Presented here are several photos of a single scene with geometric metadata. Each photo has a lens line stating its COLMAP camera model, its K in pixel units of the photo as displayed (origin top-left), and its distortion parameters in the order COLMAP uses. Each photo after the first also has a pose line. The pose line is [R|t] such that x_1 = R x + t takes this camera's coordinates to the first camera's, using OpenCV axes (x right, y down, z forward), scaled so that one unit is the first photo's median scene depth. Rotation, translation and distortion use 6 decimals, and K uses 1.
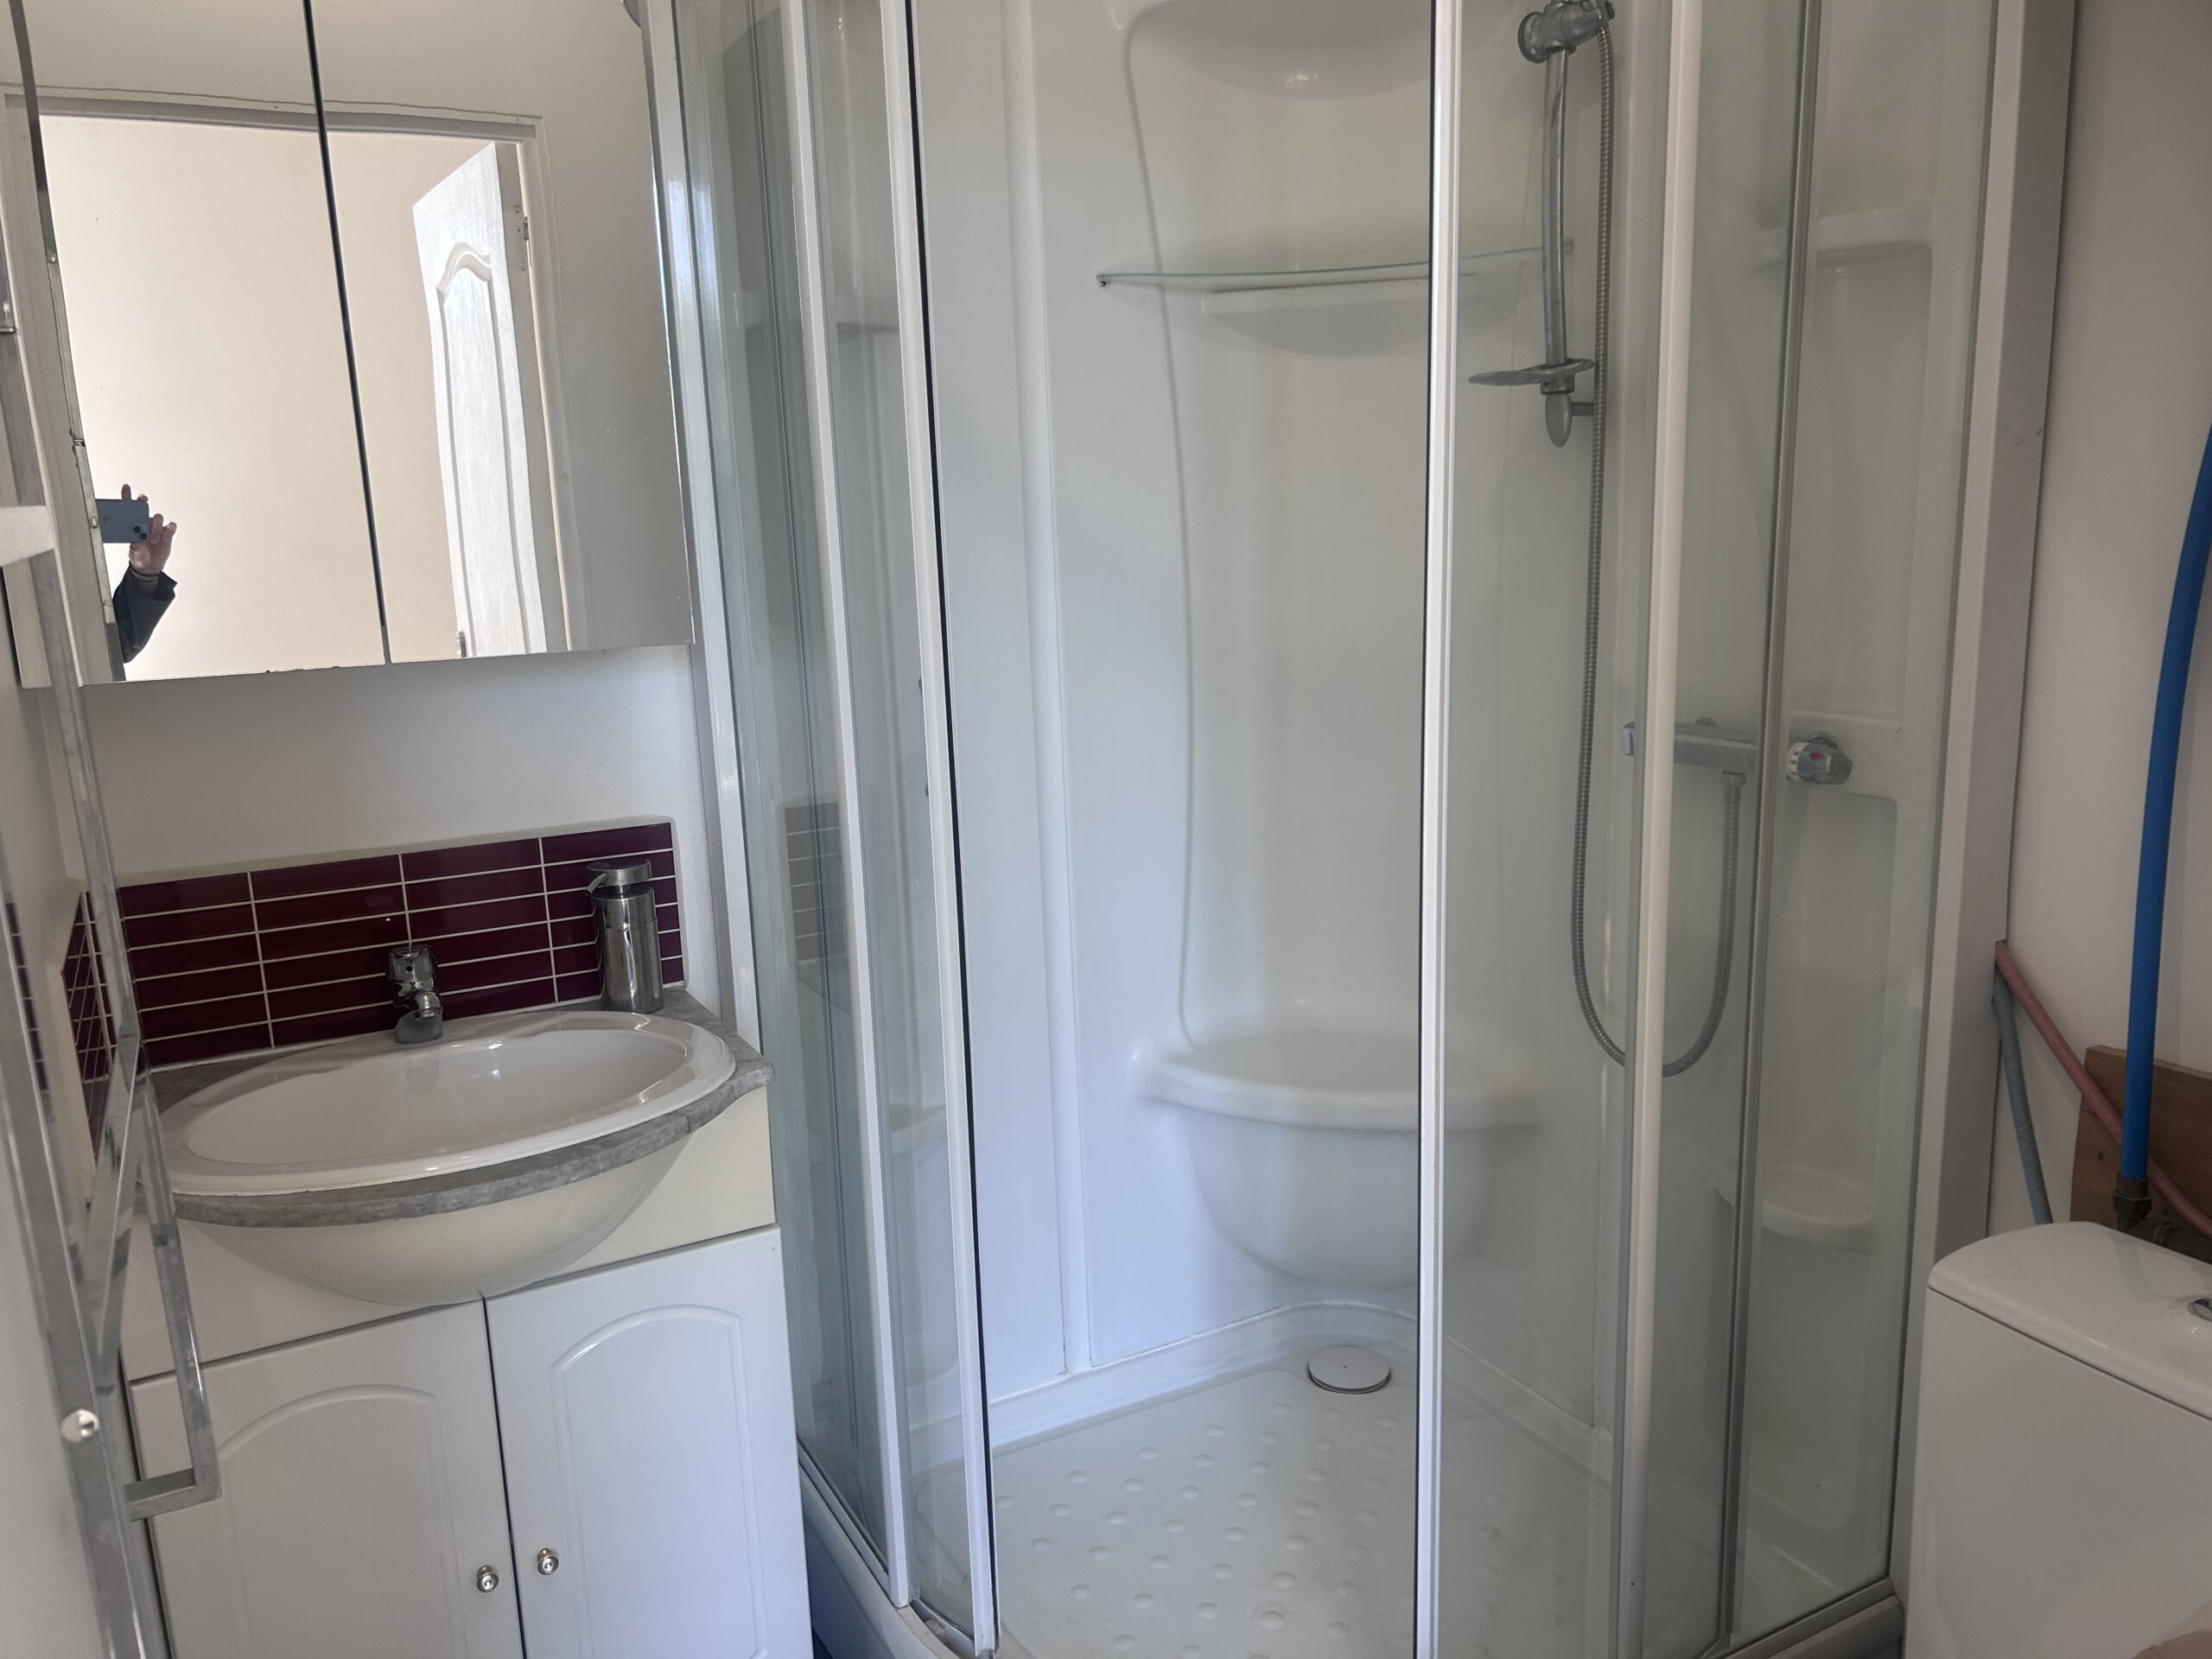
lens RADIAL K [[1647.6, 0, 1105.9], [0, 1647.6, 816.1], [0, 0, 1]] dist [0.058069, -0.069232]
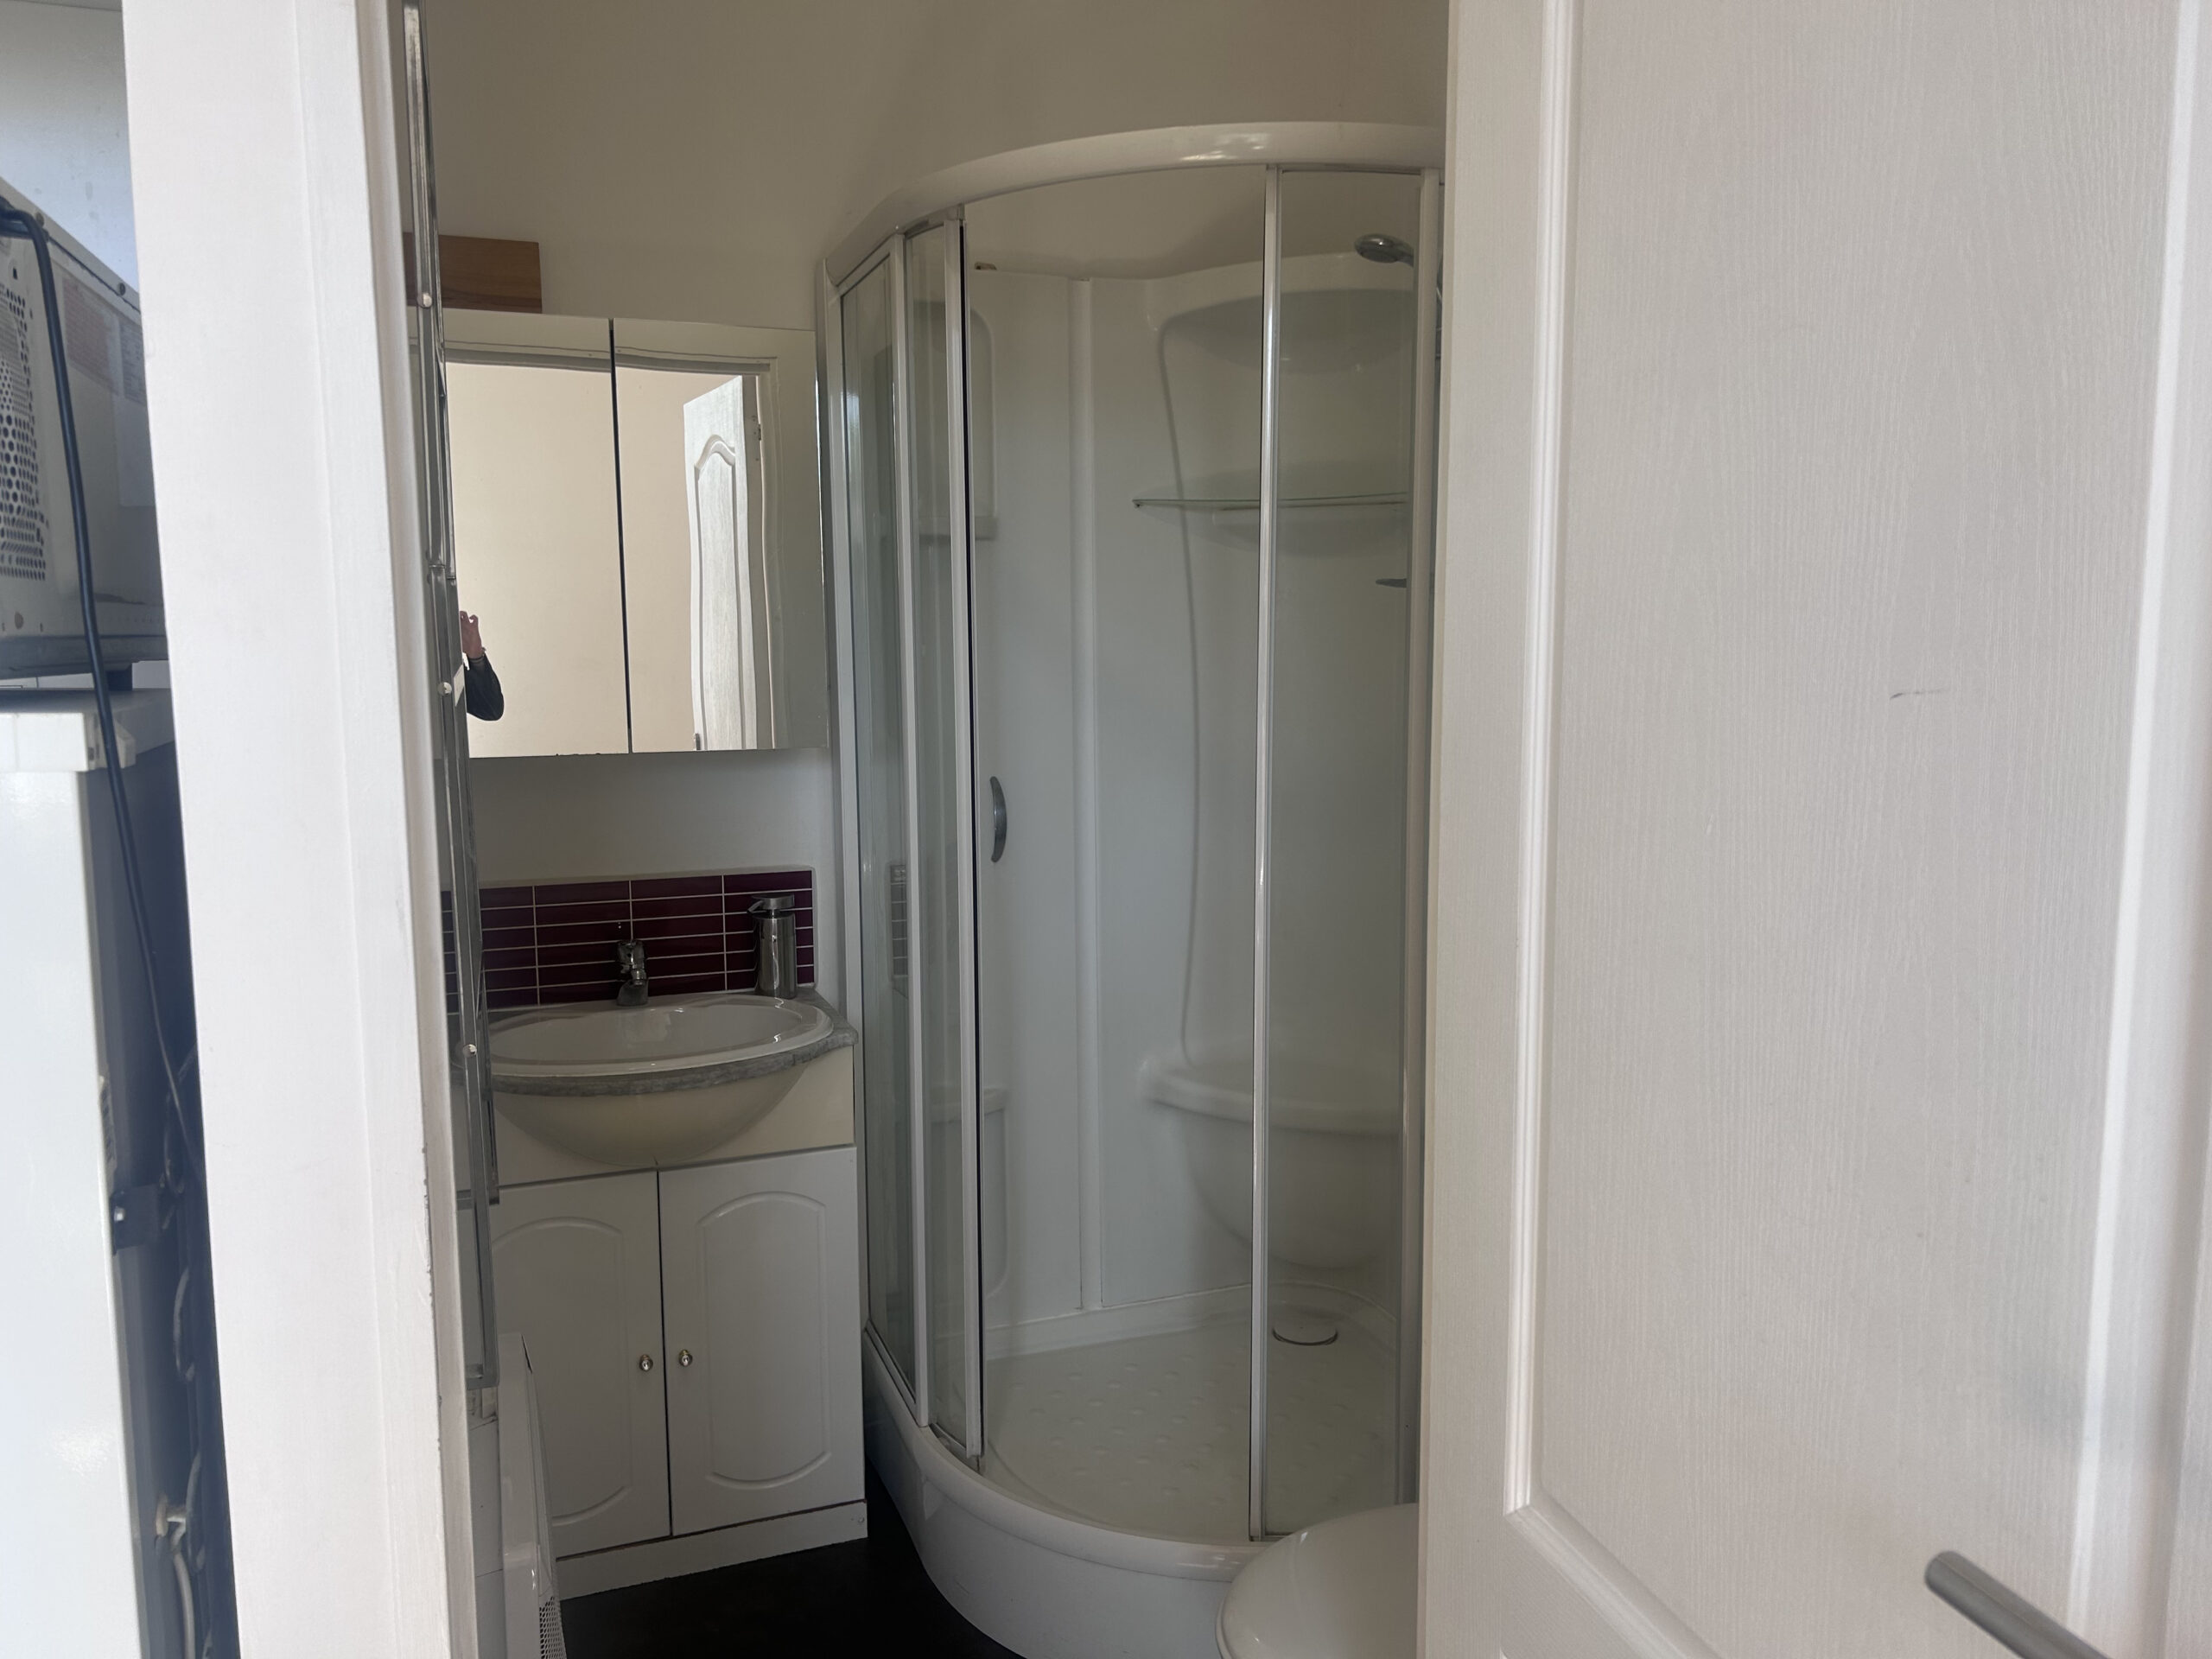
lens RADIAL K [[1647.6, 0, 1111.3], [0, 1647.6, 796.9], [0, 0, 1]] dist [0.058069, -0.069232]
pose [[0.990521, 0.045334, -0.129664, 0.178179], [-0.055655, 0.995468, -0.077111, 0.036753], [0.125581, 0.083596, 0.988555, -0.389211]]
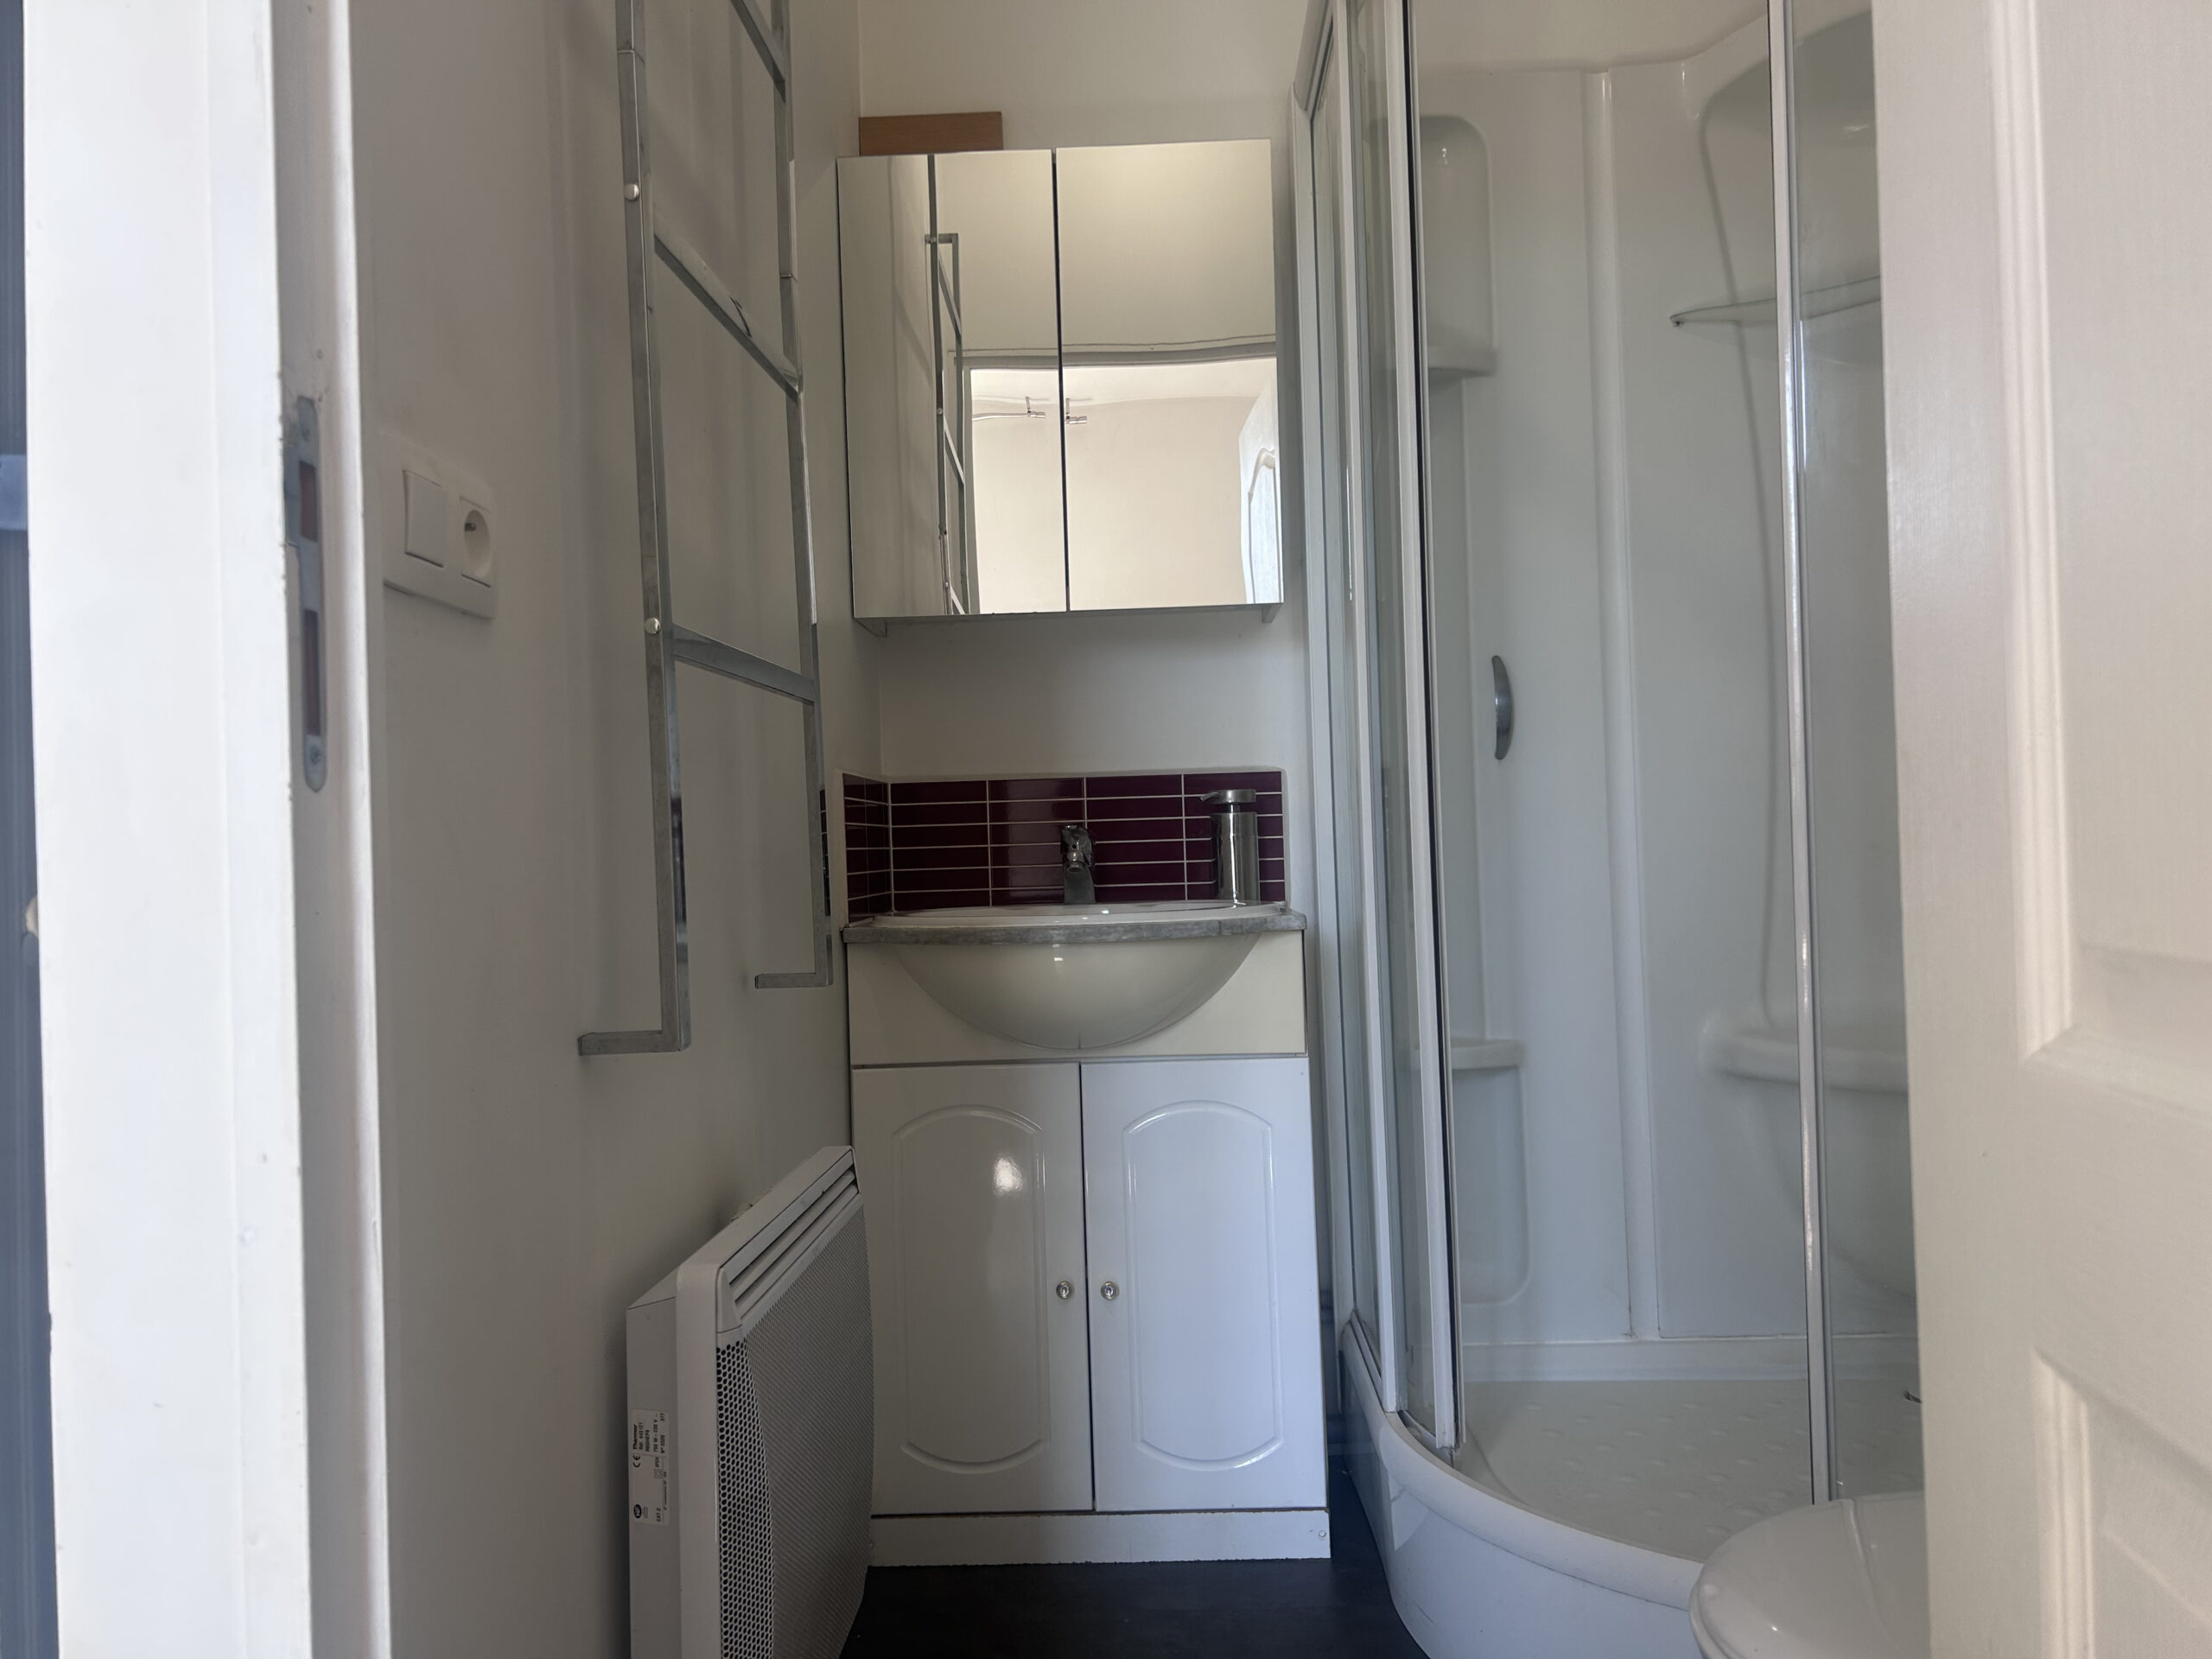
lens RADIAL K [[1647.6, 0, 1109.9], [0, 1647.6, 815.0], [0, 0, 1]] dist [0.058069, -0.069232]
pose [[0.858941, -0.003274, -0.512064, 0.265328], [-0.098161, 0.980382, -0.170924, 0.264422], [0.502578, 0.197078, 0.841769, -0.109153]]
